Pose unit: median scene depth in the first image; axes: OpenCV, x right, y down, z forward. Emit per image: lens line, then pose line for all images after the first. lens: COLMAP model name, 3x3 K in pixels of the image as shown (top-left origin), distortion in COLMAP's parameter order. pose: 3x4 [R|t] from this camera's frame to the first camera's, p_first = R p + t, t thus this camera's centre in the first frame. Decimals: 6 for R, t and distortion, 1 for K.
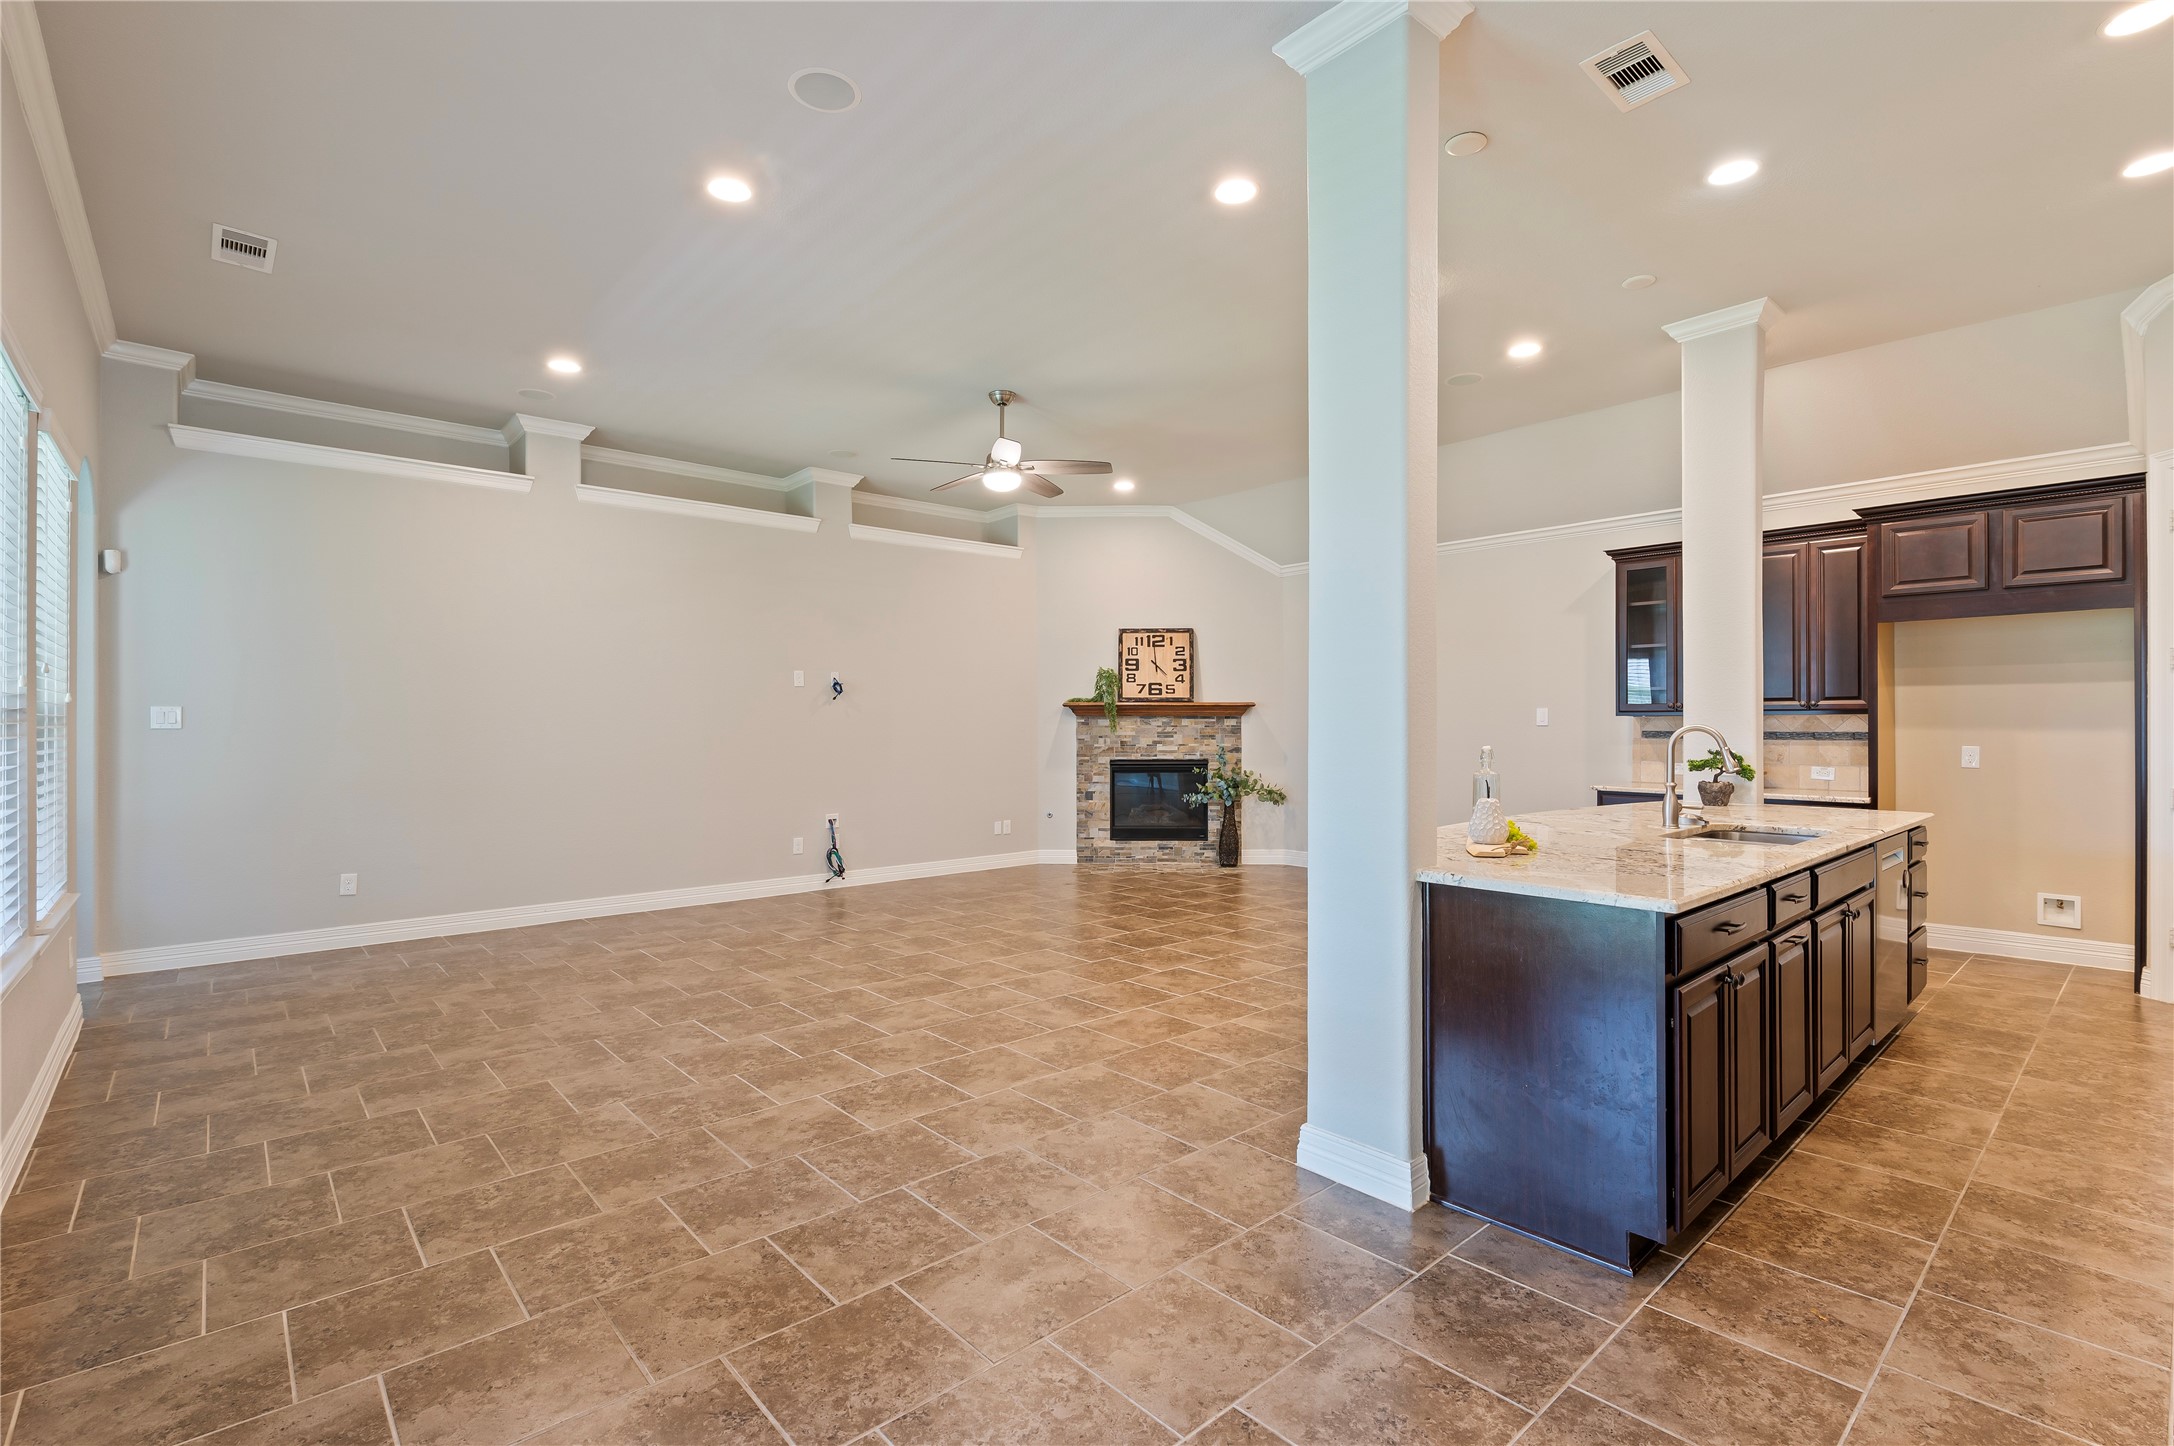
lens RADIAL K [[969.6, 0, 1091.0], [0, 969.6, 717.8], [0, 0, 1]] dist [-0.015488, 0.000459]
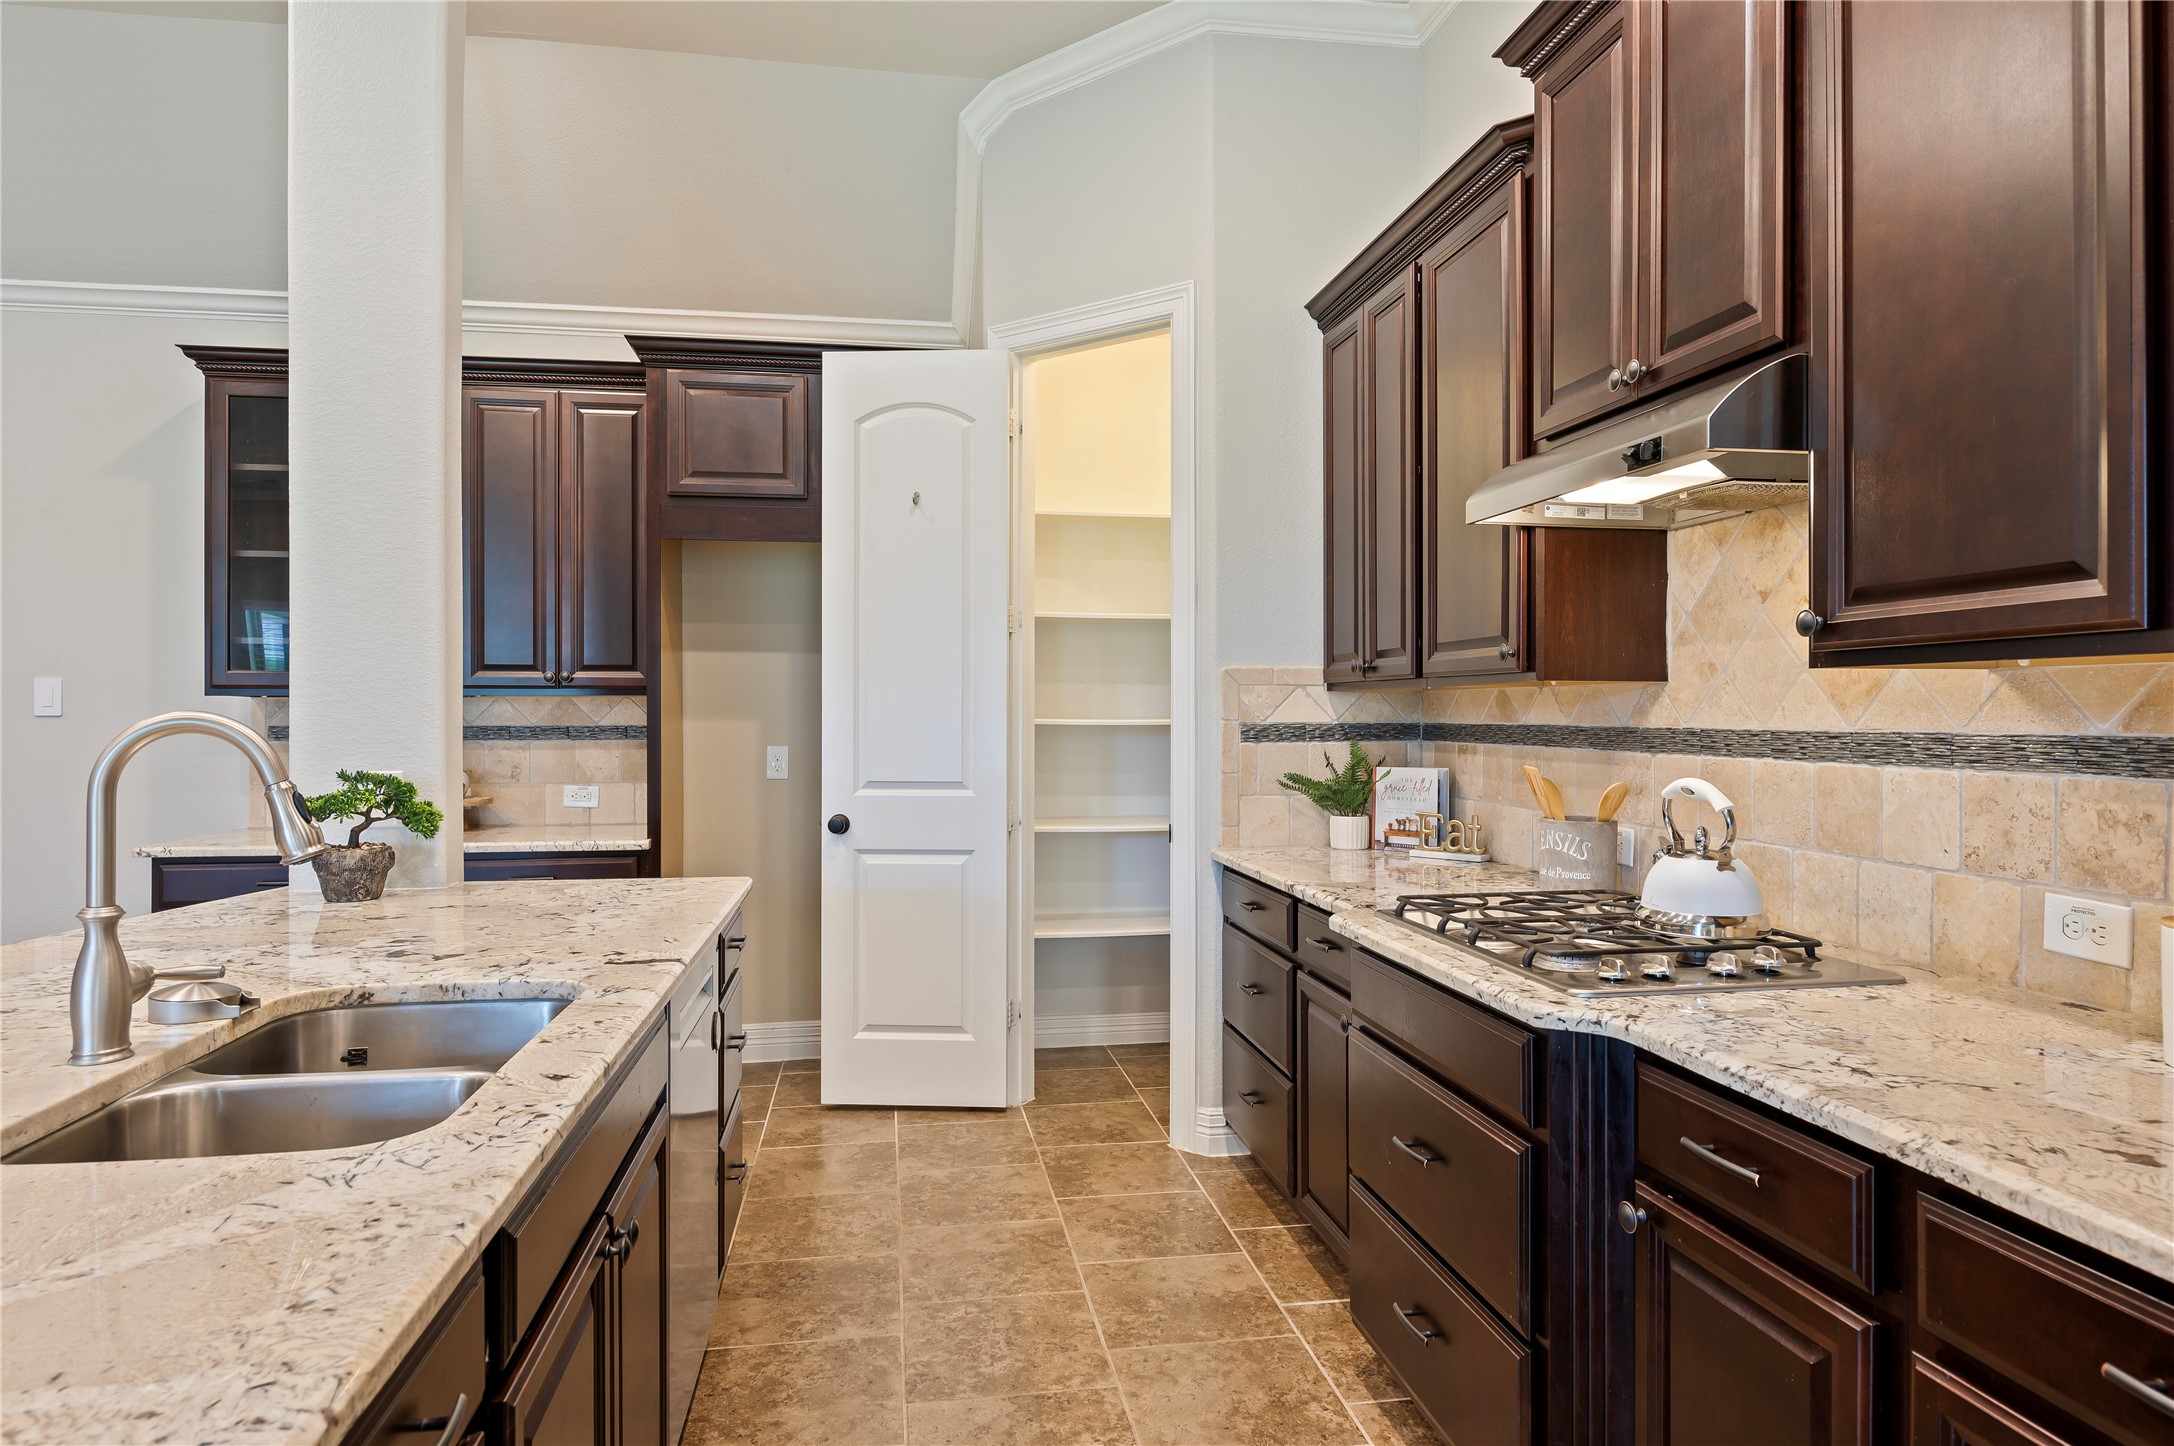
lens RADIAL K [[1282.6, 0, 1099.5], [0, 1282.6, 712.7], [0, 0, 1]] dist [-0.000708, -0.001068]
pose [[0.521628, -0.002968, 0.853168, 0.275223], [-0.002620, 0.999984, 0.005080, 0.002401], [-0.853169, -0.004885, 0.521612, 0.342593]]
